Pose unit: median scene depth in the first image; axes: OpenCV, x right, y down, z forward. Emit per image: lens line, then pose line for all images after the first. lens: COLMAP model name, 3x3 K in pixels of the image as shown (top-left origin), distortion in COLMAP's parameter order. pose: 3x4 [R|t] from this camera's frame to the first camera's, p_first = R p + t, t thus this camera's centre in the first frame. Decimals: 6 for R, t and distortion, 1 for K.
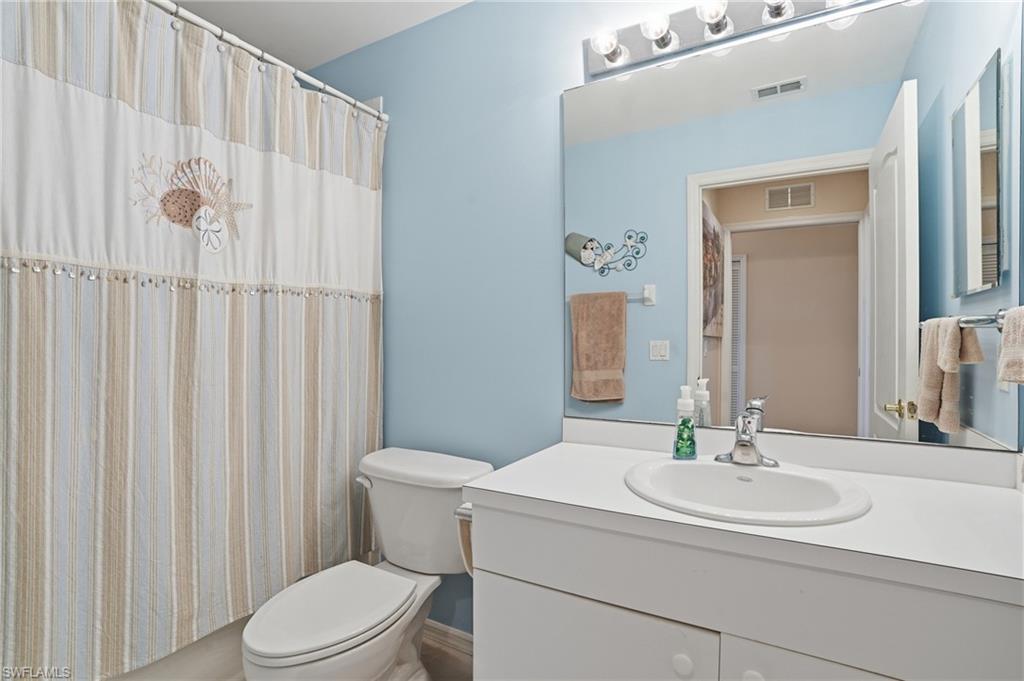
lens RADIAL K [[497.9, 0, 511.0], [0, 497.9, 325.5], [0, 0, 1]] dist [-0.019344, 0.000722]
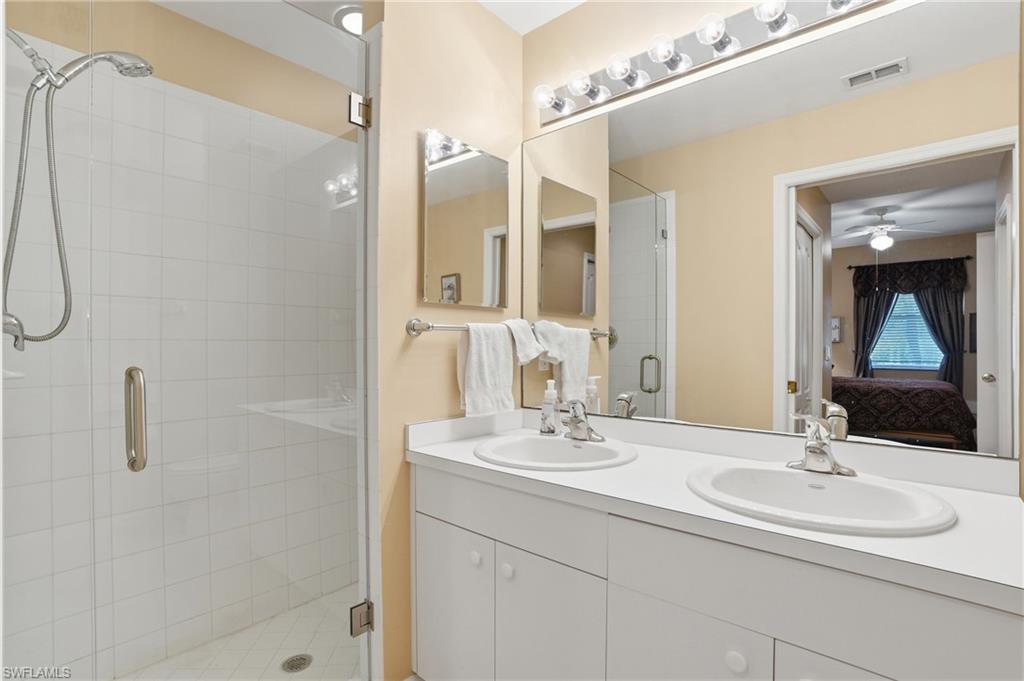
lens RADIAL K [[494.4, 0, 511.8], [0, 494.4, 344.7], [0, 0, 1]] dist [-0.064566, 0.025383]
pose [[0.977918, 0.000228, -0.208990, 0.089200], [0.006131, 0.999538, 0.029782, -0.001860], [0.208900, -0.030406, 0.977464, -0.050358]]
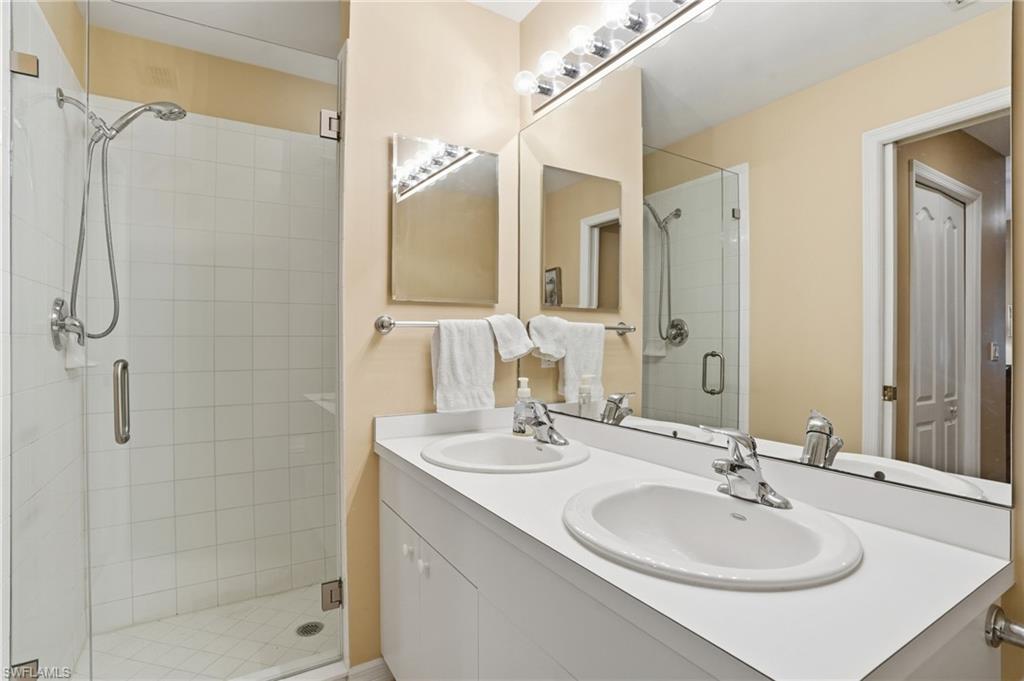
lens RADIAL K [[503.3, 0, 511.6], [0, 503.3, 337.6], [0, 0, 1]] dist [-0.062793, 0.026558]
pose [[0.870805, -0.001496, -0.491626, 0.585590], [0.015345, 0.999591, 0.024139, -0.002172], [0.491389, -0.028564, 0.870472, 0.149139]]
